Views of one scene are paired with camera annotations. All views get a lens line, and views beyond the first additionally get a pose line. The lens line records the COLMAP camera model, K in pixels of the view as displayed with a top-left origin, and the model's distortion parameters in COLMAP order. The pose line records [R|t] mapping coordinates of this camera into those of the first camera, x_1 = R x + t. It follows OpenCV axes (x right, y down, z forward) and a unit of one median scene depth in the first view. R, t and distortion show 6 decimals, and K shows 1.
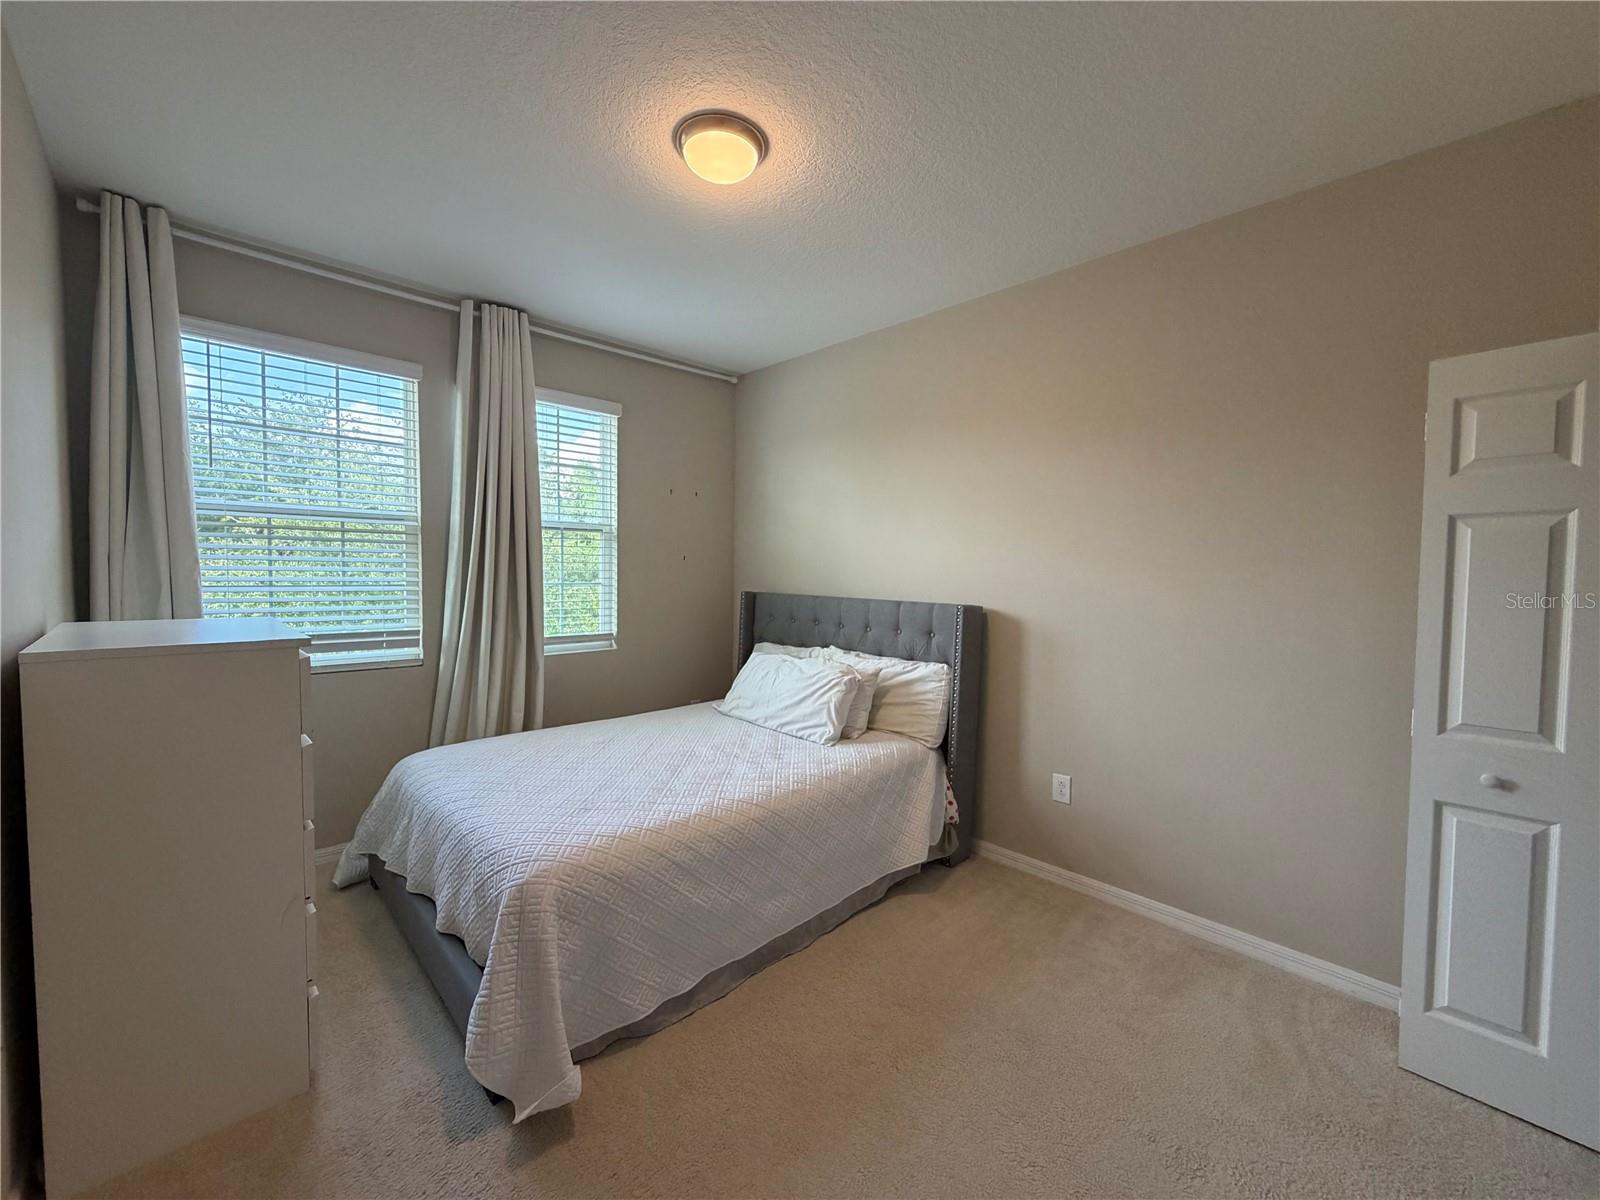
lens RADIAL K [[636.0, 0, 794.3], [0, 636.0, 599.1], [0, 0, 1]] dist [-0.002001, 0.001358]
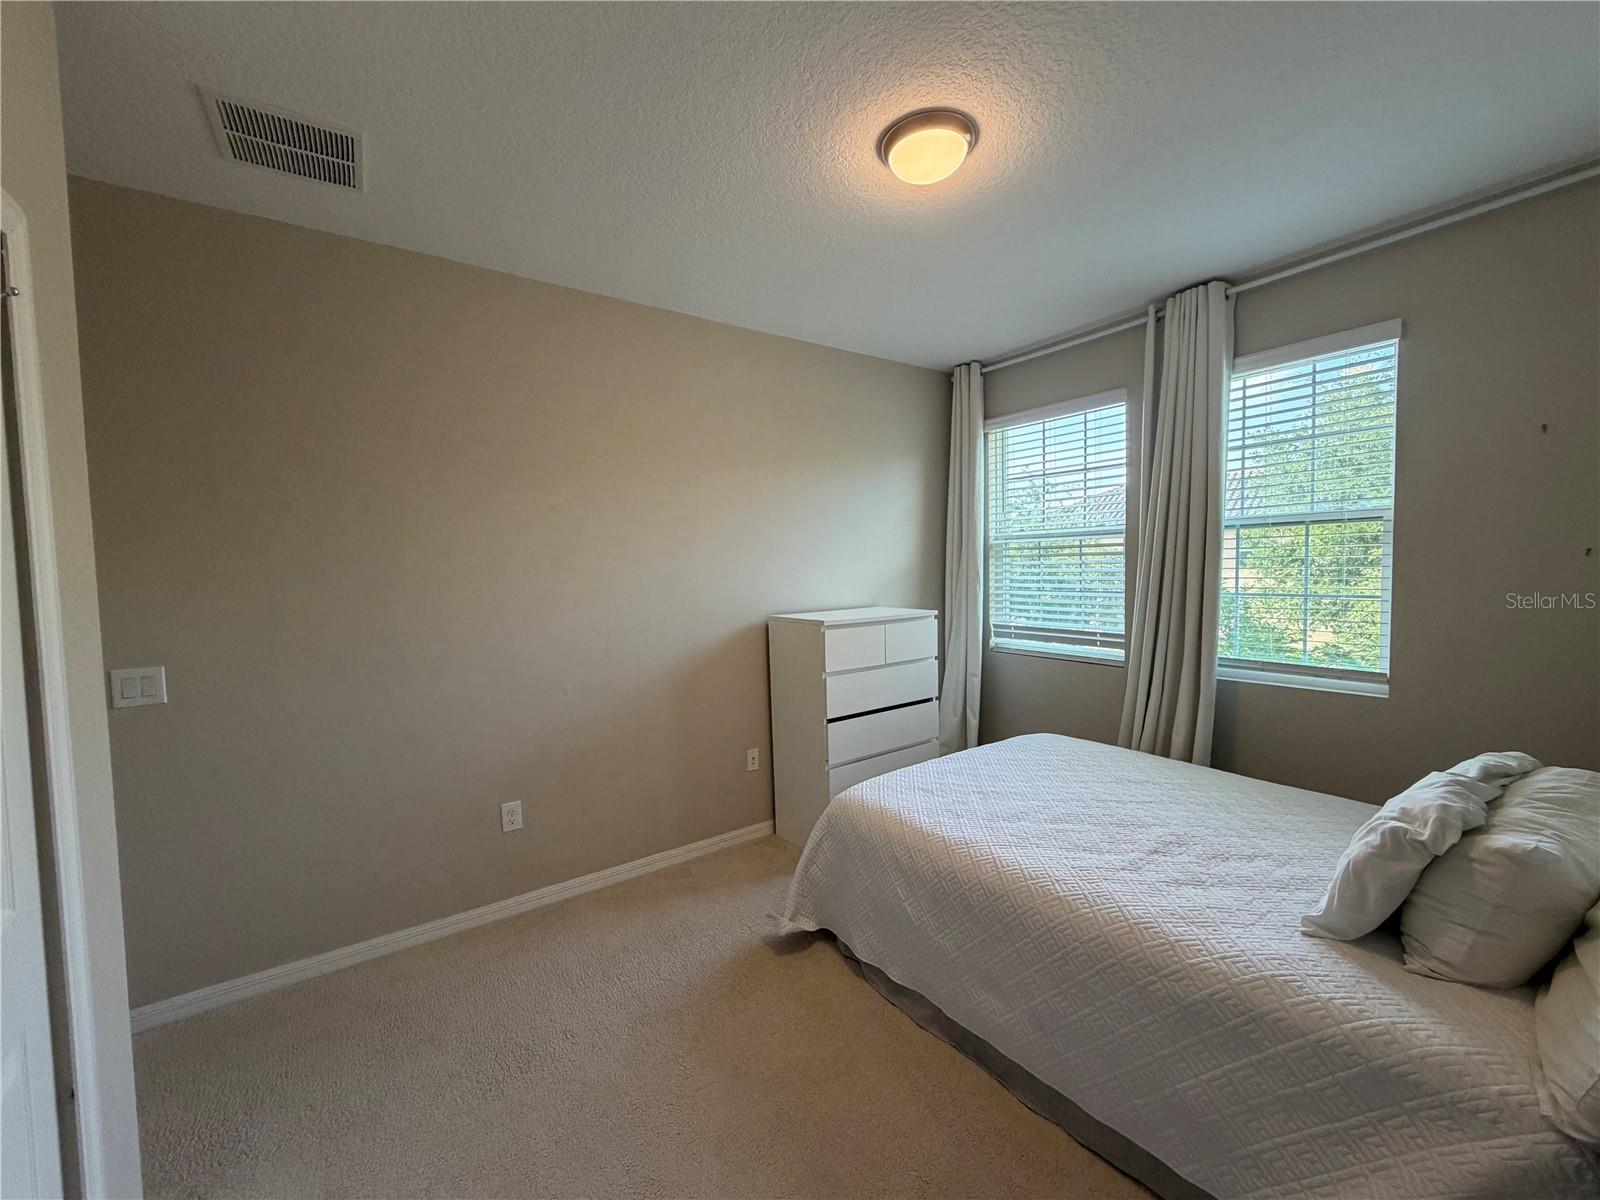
lens RADIAL K [[636.0, 0, 794.5], [0, 636.0, 596.5], [0, 0, 1]] dist [-0.002001, 0.001358]
pose [[-0.146257, 0.034594, -0.988642, 0.569874], [-0.024989, 0.998940, 0.038652, -0.043905], [0.988931, 0.030358, -0.145238, 0.618874]]
